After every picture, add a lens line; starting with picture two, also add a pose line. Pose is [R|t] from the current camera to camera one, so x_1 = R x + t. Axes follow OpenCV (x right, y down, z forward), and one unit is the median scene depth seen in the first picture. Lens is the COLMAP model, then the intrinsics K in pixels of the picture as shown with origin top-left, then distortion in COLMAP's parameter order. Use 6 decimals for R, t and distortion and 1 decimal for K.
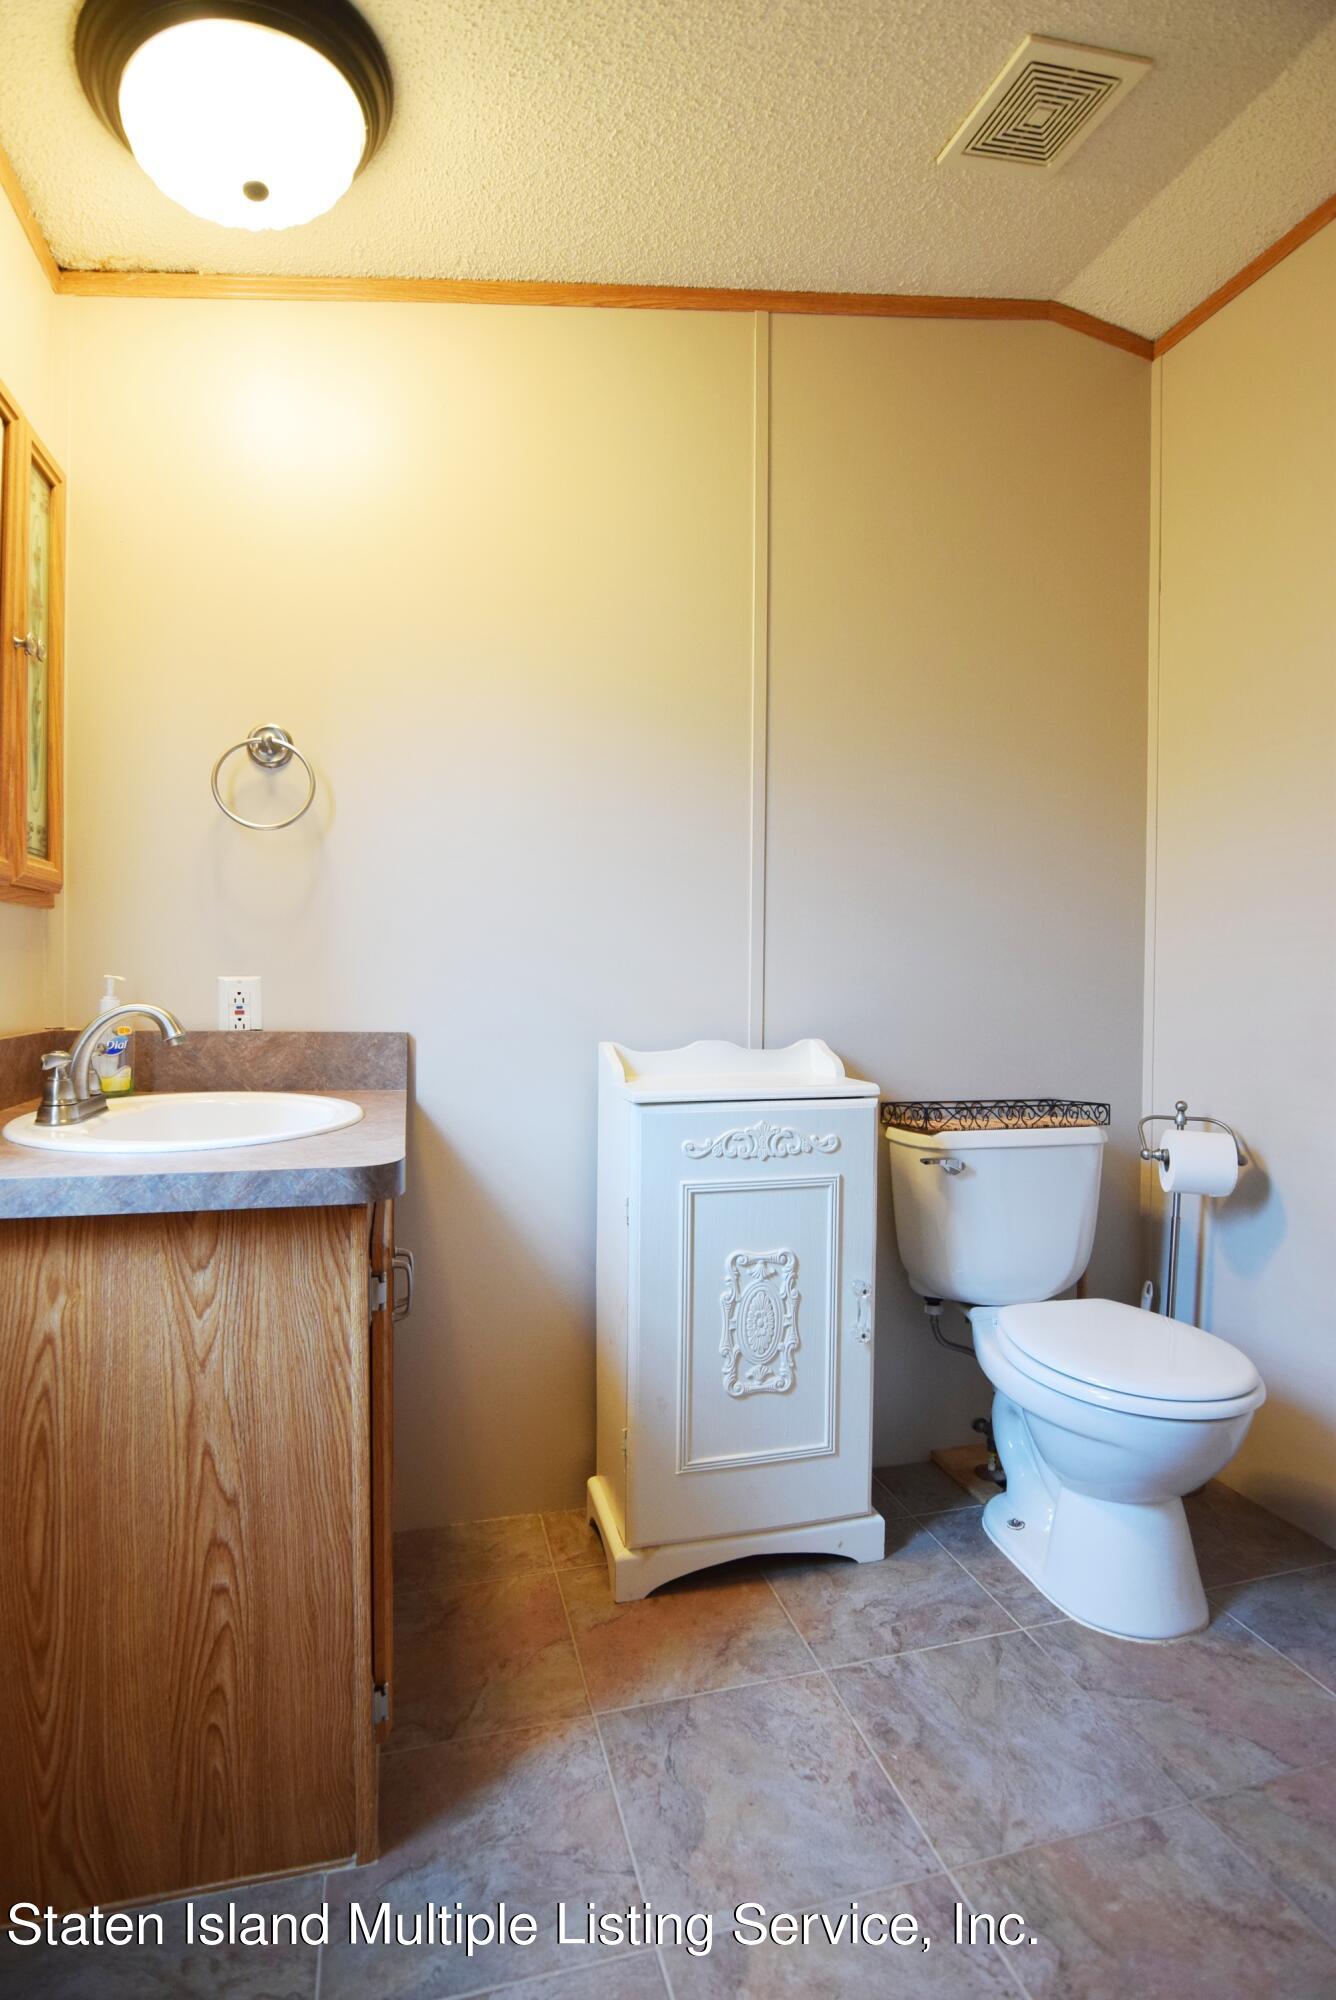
lens RADIAL K [[966.8, 0, 668.0], [0, 966.8, 1000.0], [0, 0, 1]] dist [-0.009614, -0.005775]
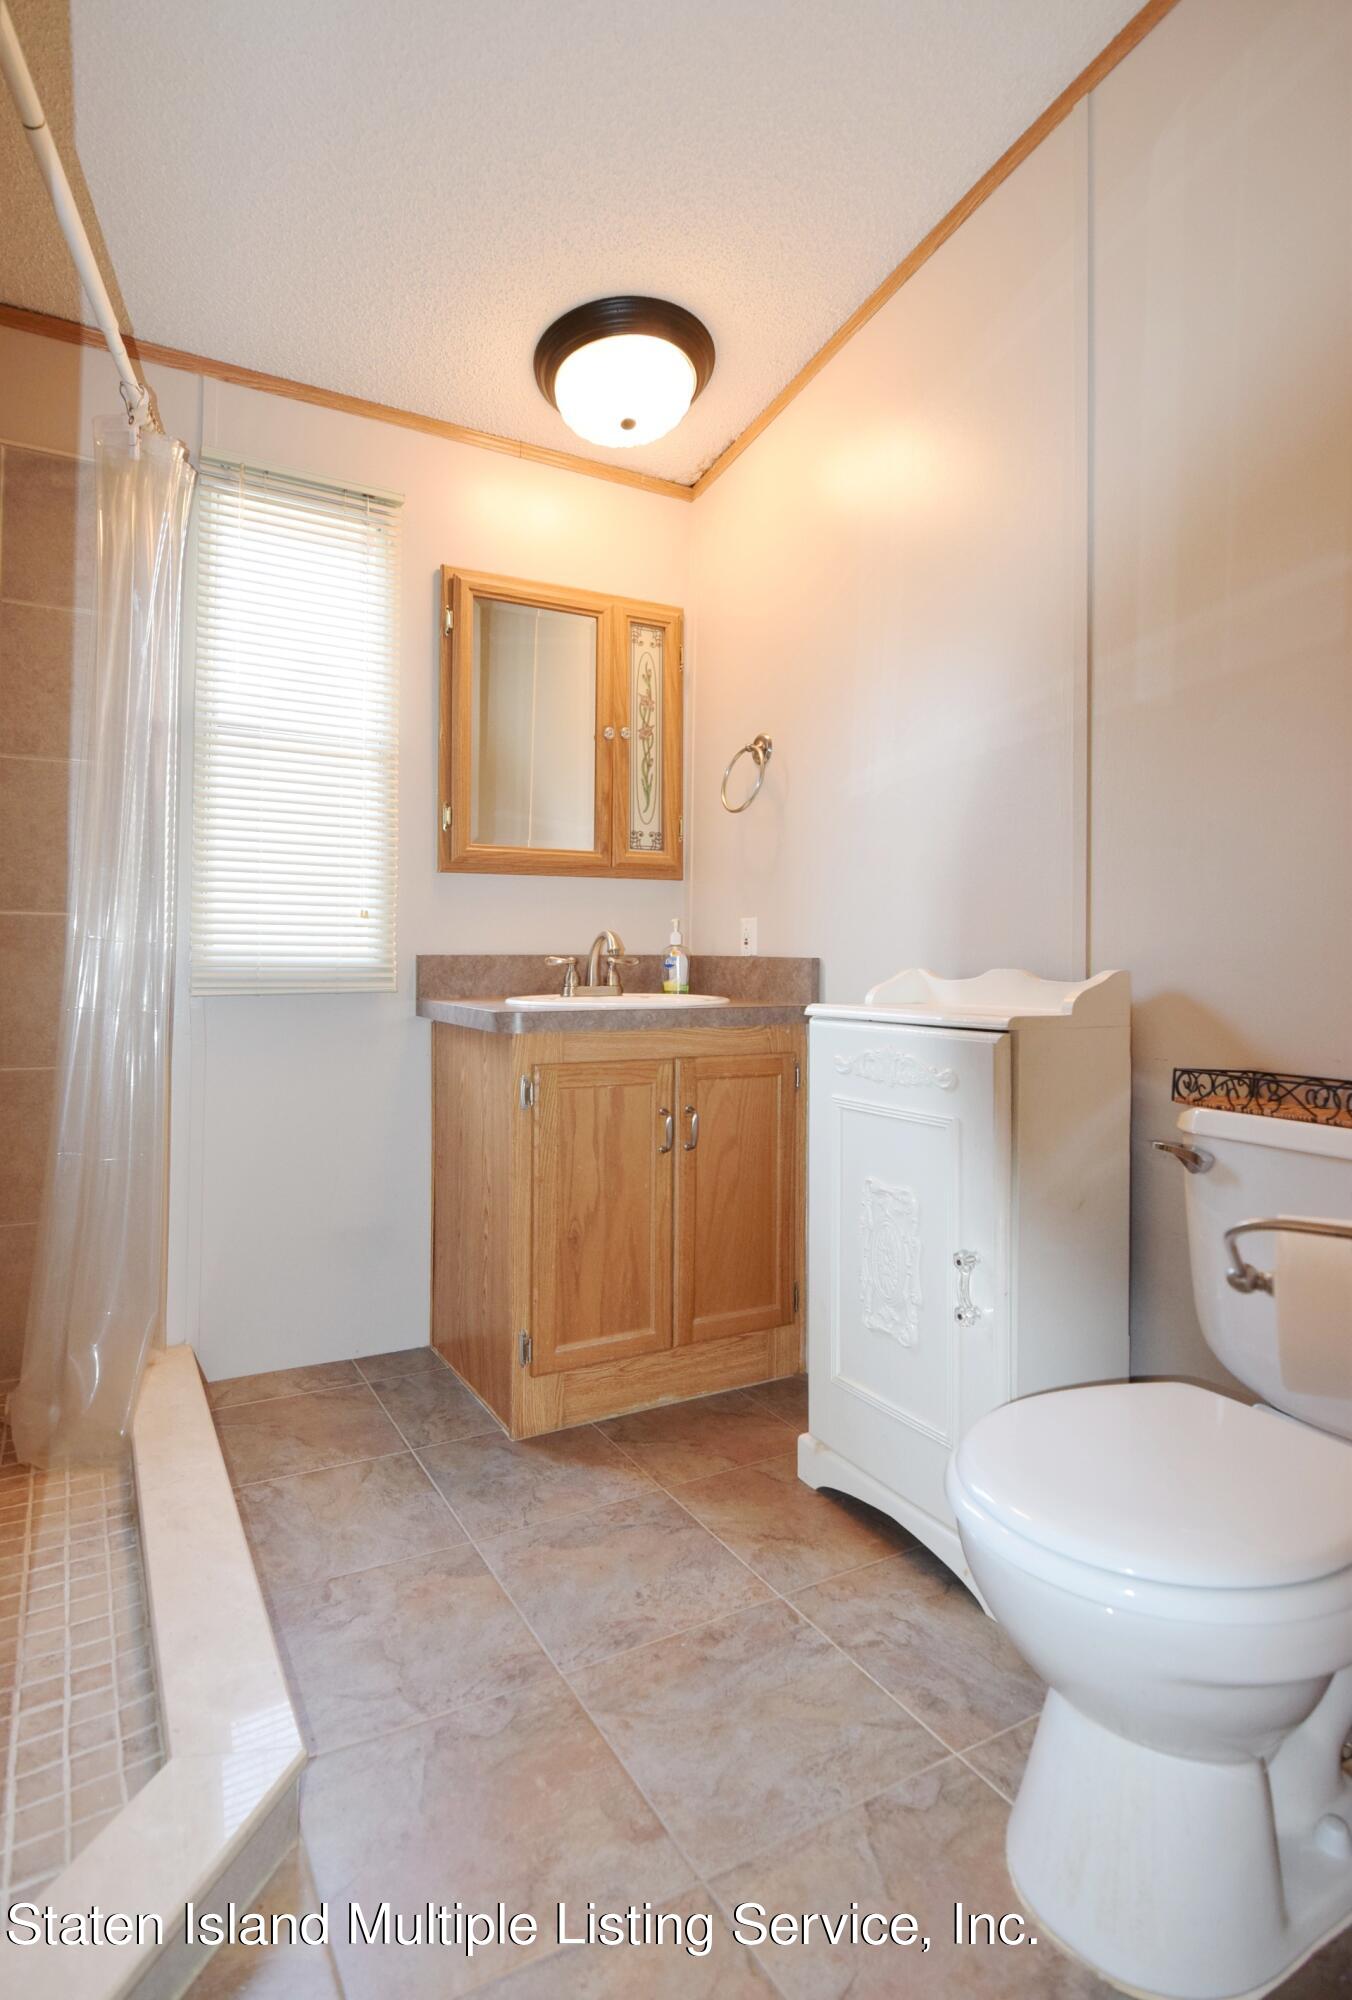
lens RADIAL K [[1016.2, 0, 668.0], [0, 1016.2, 953.4], [0, 0, 1]] dist [-0.025641, -0.000037]
pose [[0.254898, -0.010280, -0.966913, 1.122871], [-0.030532, 0.999359, -0.018674, 0.069557], [0.966486, 0.034282, 0.254421, 0.608628]]
